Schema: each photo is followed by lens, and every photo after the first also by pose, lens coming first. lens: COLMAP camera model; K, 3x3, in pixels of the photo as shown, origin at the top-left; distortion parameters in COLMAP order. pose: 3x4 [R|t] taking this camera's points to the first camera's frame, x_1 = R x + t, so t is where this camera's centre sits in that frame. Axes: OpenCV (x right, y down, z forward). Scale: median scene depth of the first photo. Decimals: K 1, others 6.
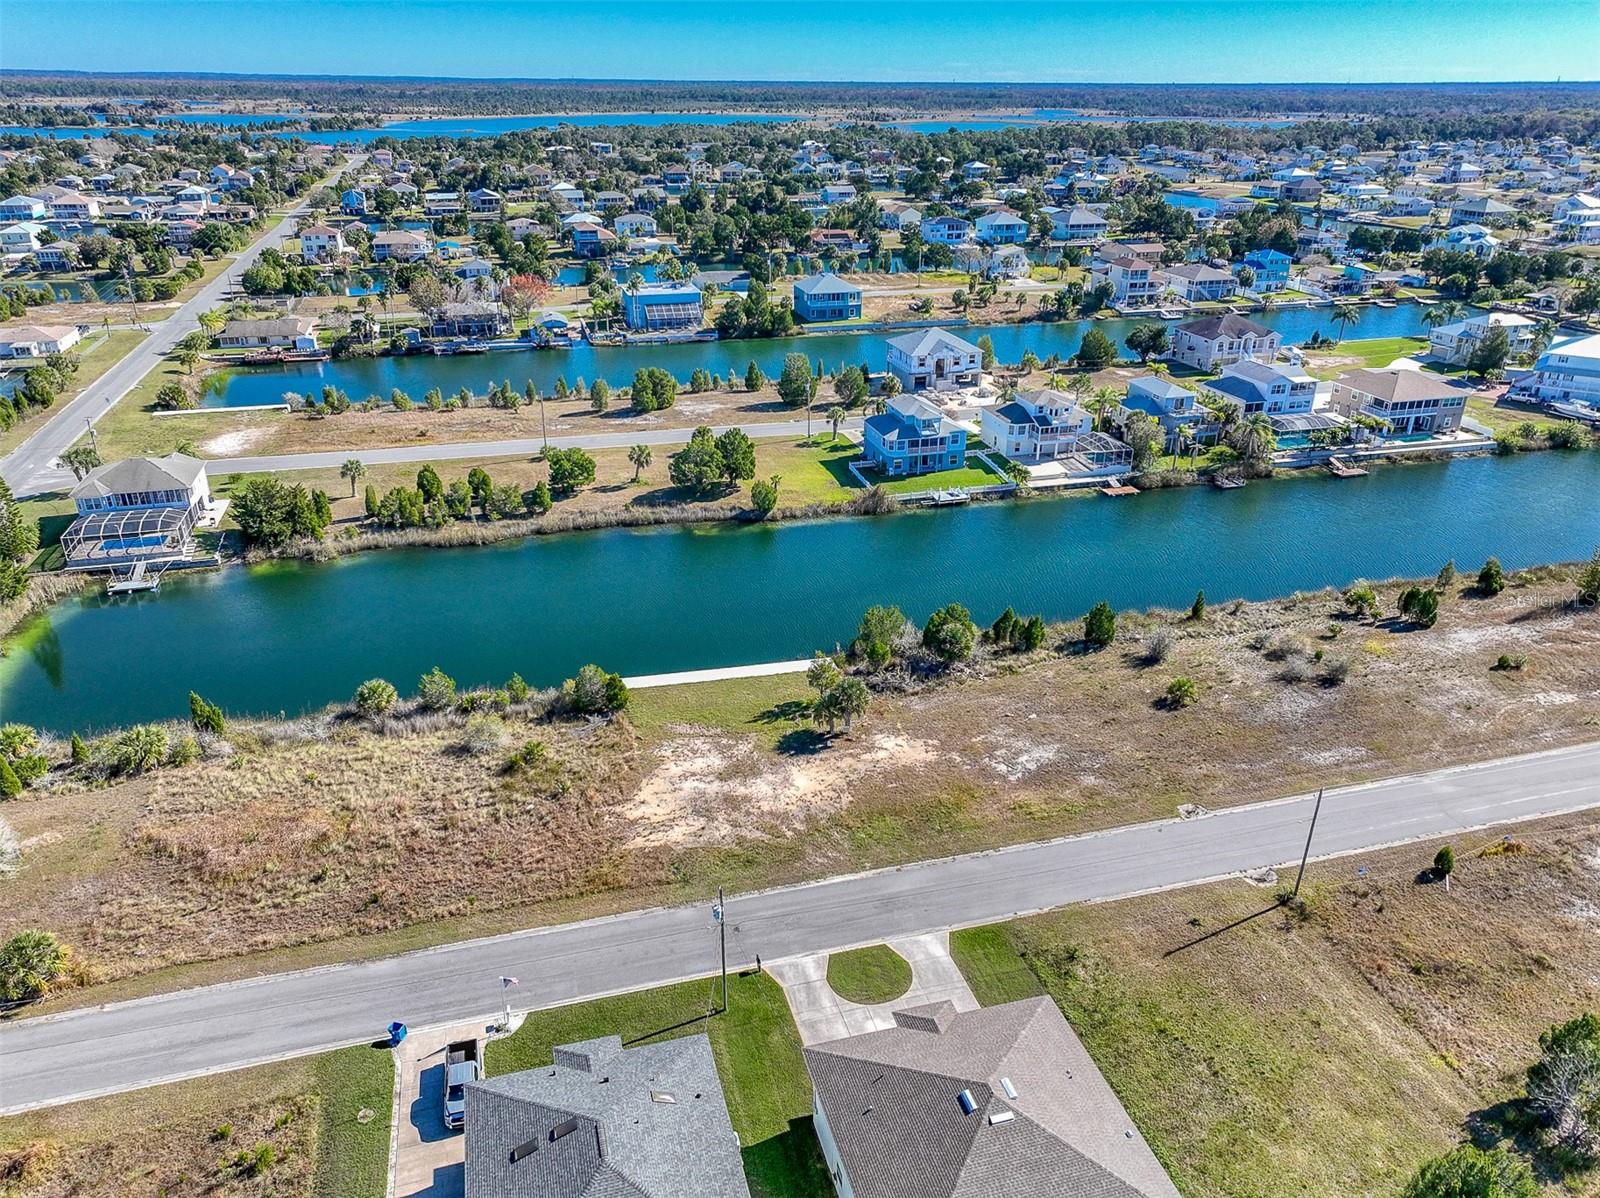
lens RADIAL K [[1118.2, 0, 797.9], [0, 1118.2, 605.4], [0, 0, 1]] dist [0.004985, 0.018410]
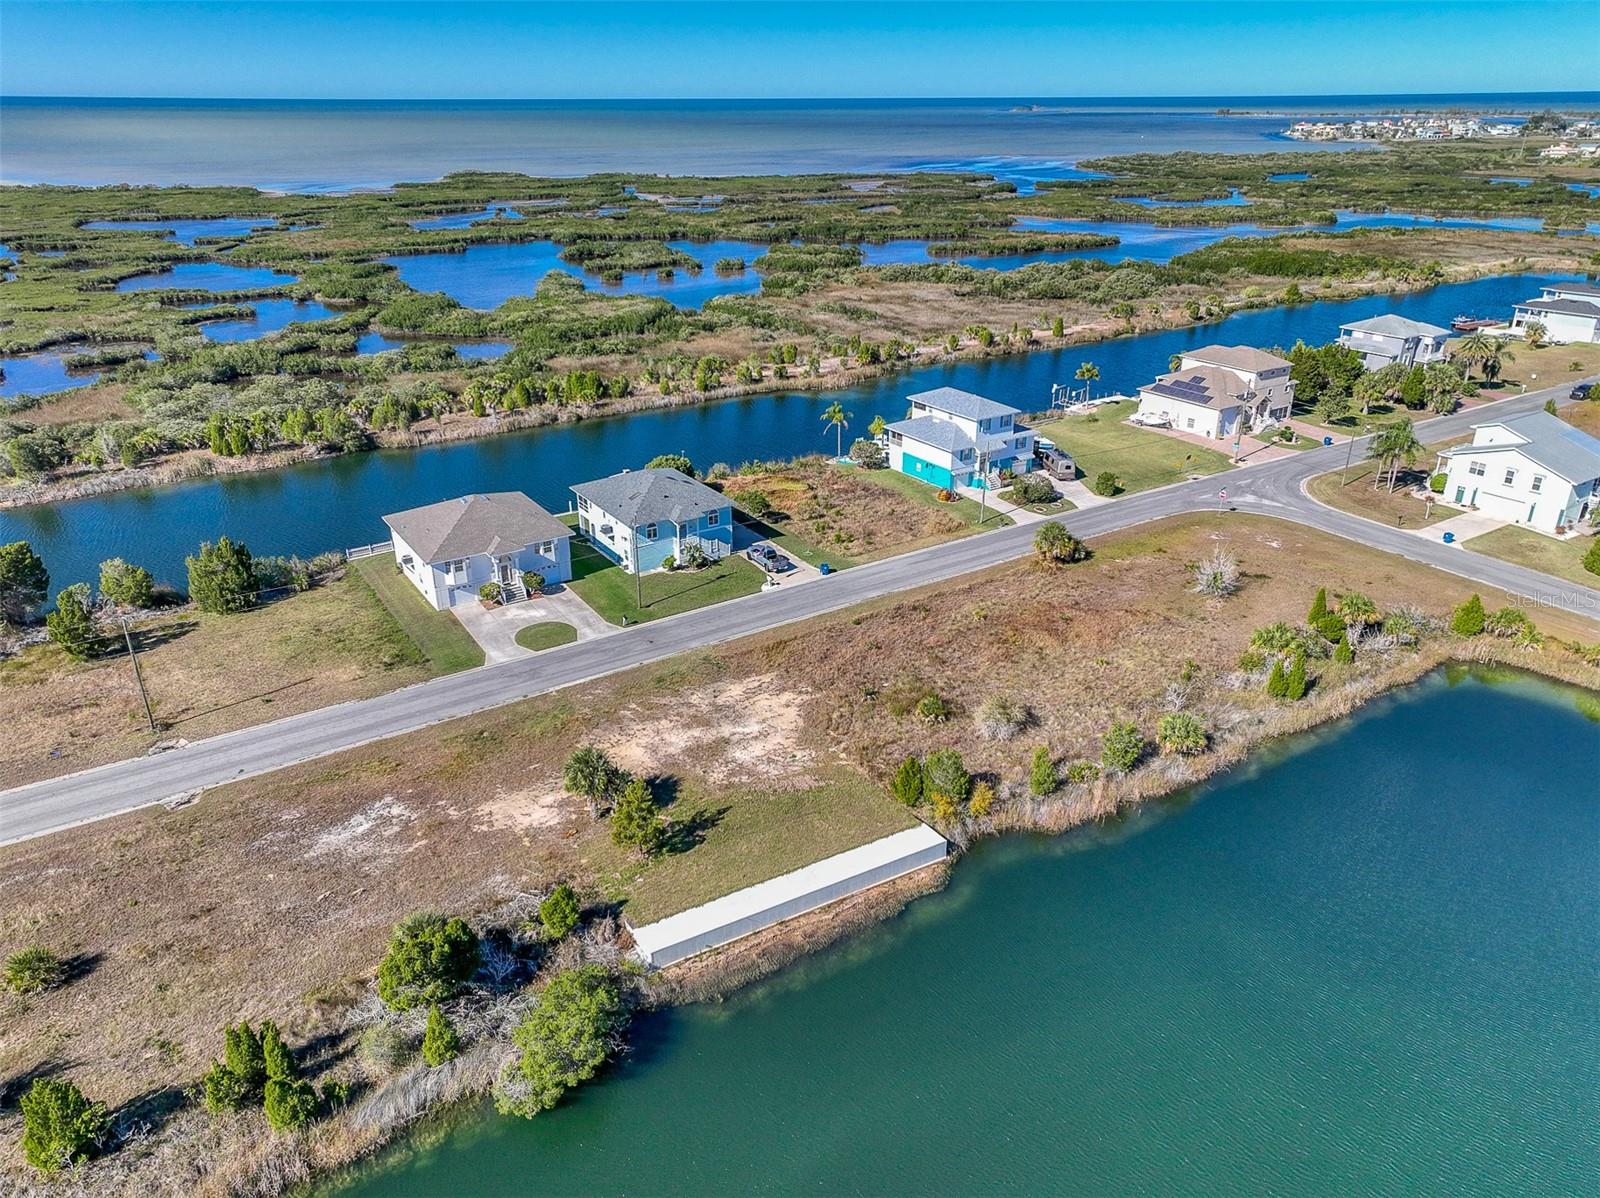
lens RADIAL K [[1118.2, 0, 795.8], [0, 1118.2, 604.5], [0, 0, 1]] dist [0.004985, 0.018410]
pose [[-0.954208, 0.120699, -0.273712, 0.069010], [-0.129751, 0.657445, 0.742247, -0.370797], [0.269539, 0.743773, -0.611679, 0.913058]]
